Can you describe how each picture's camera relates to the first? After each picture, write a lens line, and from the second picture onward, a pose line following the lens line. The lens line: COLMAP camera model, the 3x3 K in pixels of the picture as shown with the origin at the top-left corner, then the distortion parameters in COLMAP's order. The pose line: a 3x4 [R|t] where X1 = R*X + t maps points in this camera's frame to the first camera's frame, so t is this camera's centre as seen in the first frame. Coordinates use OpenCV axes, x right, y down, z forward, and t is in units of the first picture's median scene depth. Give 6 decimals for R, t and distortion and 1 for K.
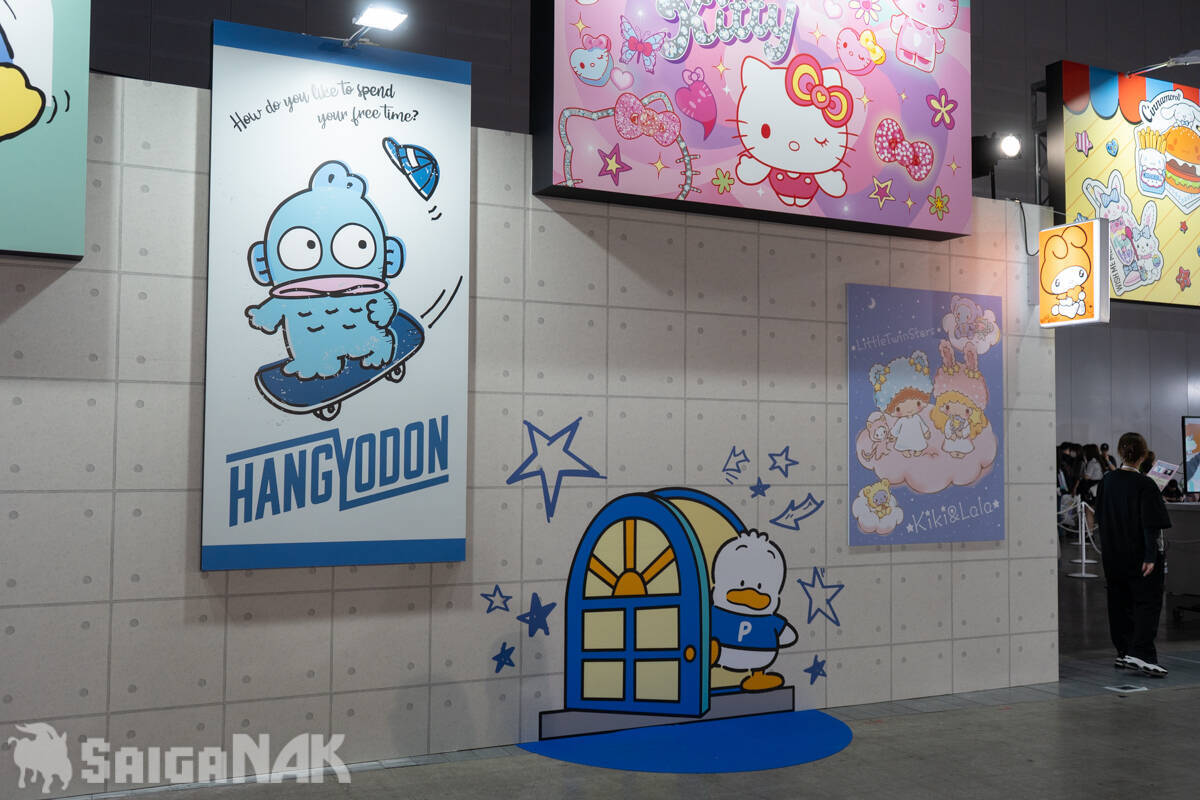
lens RADIAL K [[1213.1, 0, 598.6], [0, 1213.1, 396.6], [0, 0, 1]] dist [-0.003623, 0.000000]
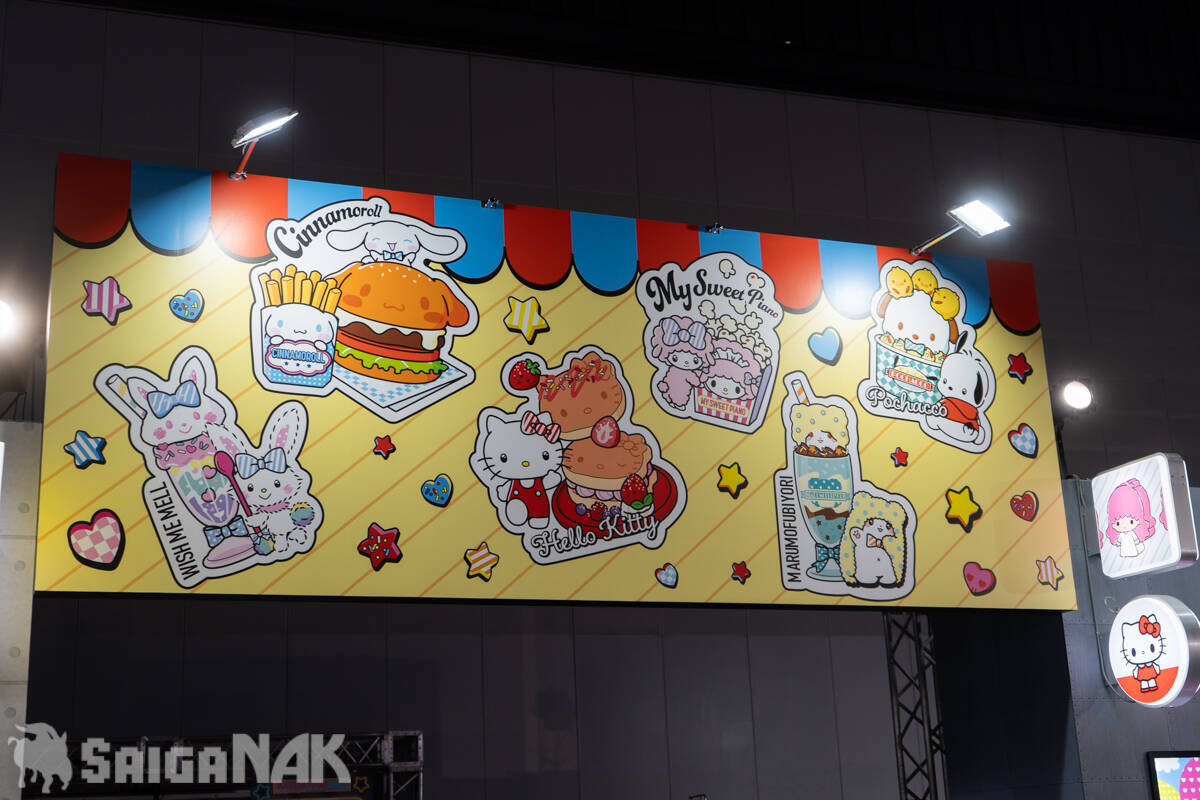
lens RADIAL K [[1590.3, 0, 600.9], [0, 1590.3, 408.2], [0, 0, 1]] dist [0.013803, 0.000000]
pose [[0.994163, -0.073901, -0.078607, 0.679790], [0.053828, 0.971166, -0.232249, 0.006656], [0.093504, 0.226662, 0.969475, 0.377501]]
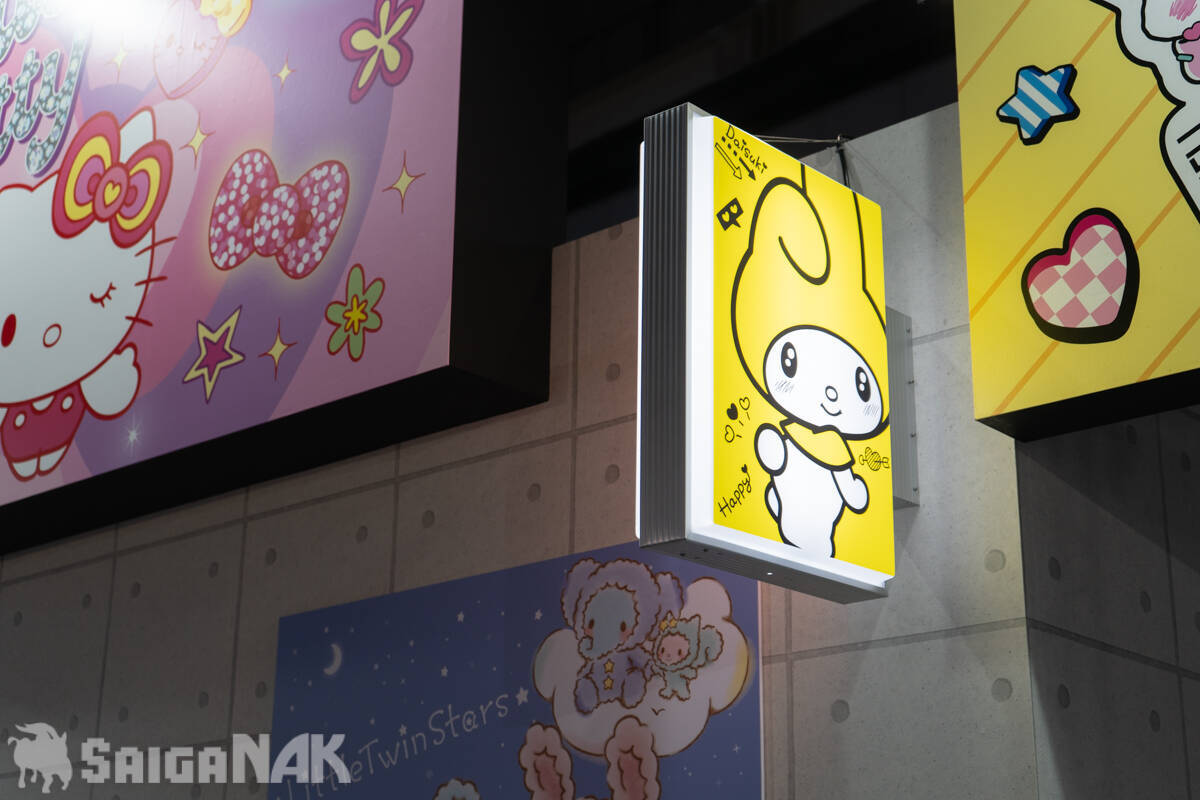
lens RADIAL K [[1934.8, 0, 600.8], [0, 1934.8, 393.4], [0, 0, 1]] dist [0.022098, 0.000000]
pose [[0.350247, -0.307452, -0.884760, 0.689882], [0.034181, 0.948159, -0.315952, 0.022478], [0.936033, 0.080420, 0.342599, 0.817686]]
